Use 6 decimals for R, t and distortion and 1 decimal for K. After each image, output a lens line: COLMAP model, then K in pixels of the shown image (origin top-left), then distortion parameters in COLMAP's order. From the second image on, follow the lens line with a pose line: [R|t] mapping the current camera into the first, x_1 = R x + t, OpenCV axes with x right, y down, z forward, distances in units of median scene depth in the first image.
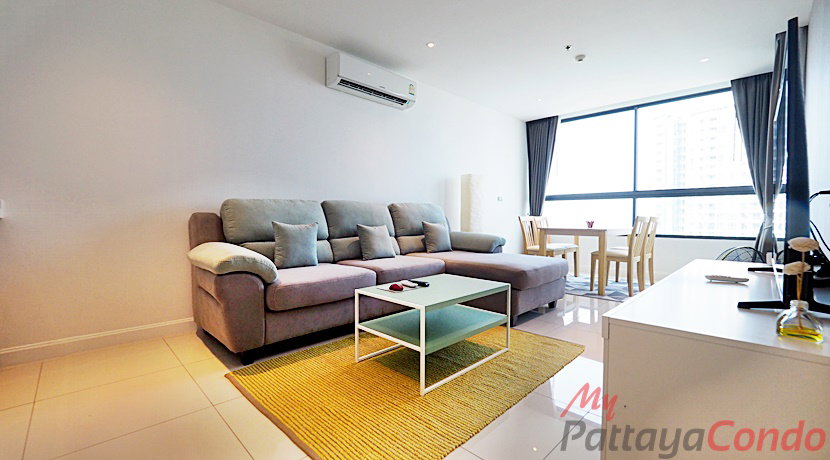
lens RADIAL K [[348.1, 0, 405.3], [0, 348.1, 226.6], [0, 0, 1]] dist [-0.000804, 0.001021]
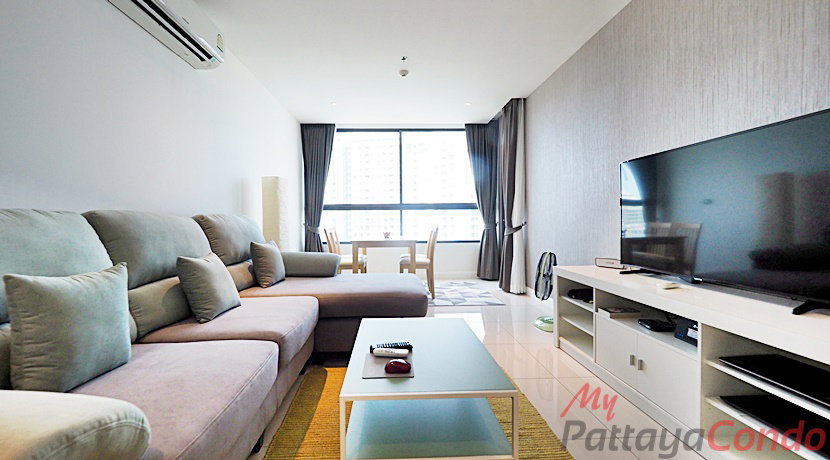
lens RADIAL K [[348.1, 0, 405.3], [0, 348.1, 226.6], [0, 0, 1]] dist [-0.000804, 0.001021]
pose [[0.677752, -0.018974, 0.735046, -0.209441], [0.030966, 0.999517, -0.002751, -0.028359], [-0.734638, 0.024626, 0.678012, 0.269718]]
